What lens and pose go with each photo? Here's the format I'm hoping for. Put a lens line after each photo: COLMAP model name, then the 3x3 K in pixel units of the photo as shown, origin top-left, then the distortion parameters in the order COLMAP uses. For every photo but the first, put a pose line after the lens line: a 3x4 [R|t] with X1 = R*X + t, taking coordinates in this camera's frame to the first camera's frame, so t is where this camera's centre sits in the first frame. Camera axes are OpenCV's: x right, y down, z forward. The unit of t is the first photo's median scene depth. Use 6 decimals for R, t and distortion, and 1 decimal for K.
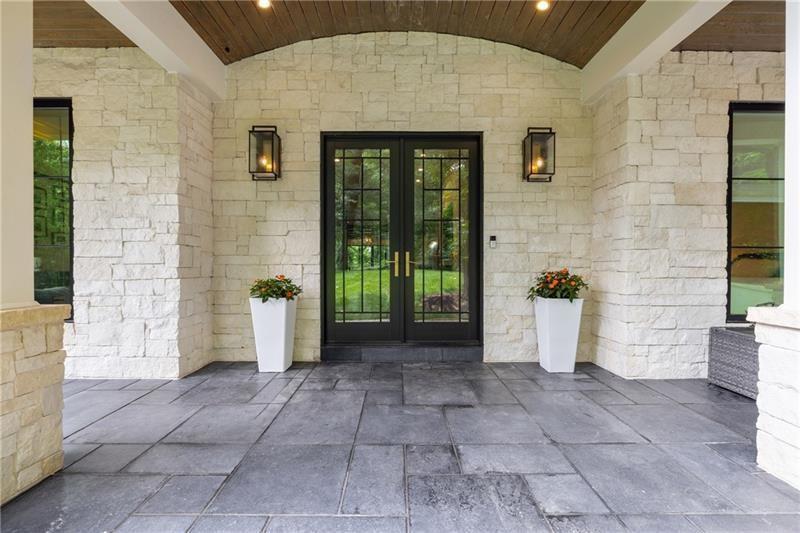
lens RADIAL K [[360.0, 0, 400.0], [0, 360.0, 266.5], [0, 0, 1]] dist [-0.001158, -0.000045]
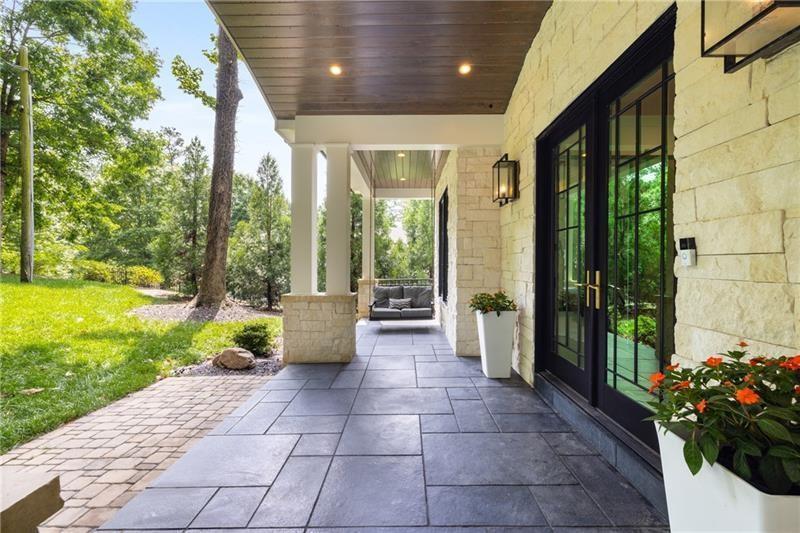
lens RADIAL K [[333.0, 0, 400.0], [0, 333.0, 266.5], [0, 0, 1]] dist [0.000166, 0.000011]
pose [[-0.013381, 0.008102, -0.999878, 0.634235], [-0.004528, 0.999956, 0.008163, -0.052571], [0.999900, 0.004636, -0.013344, 0.665681]]
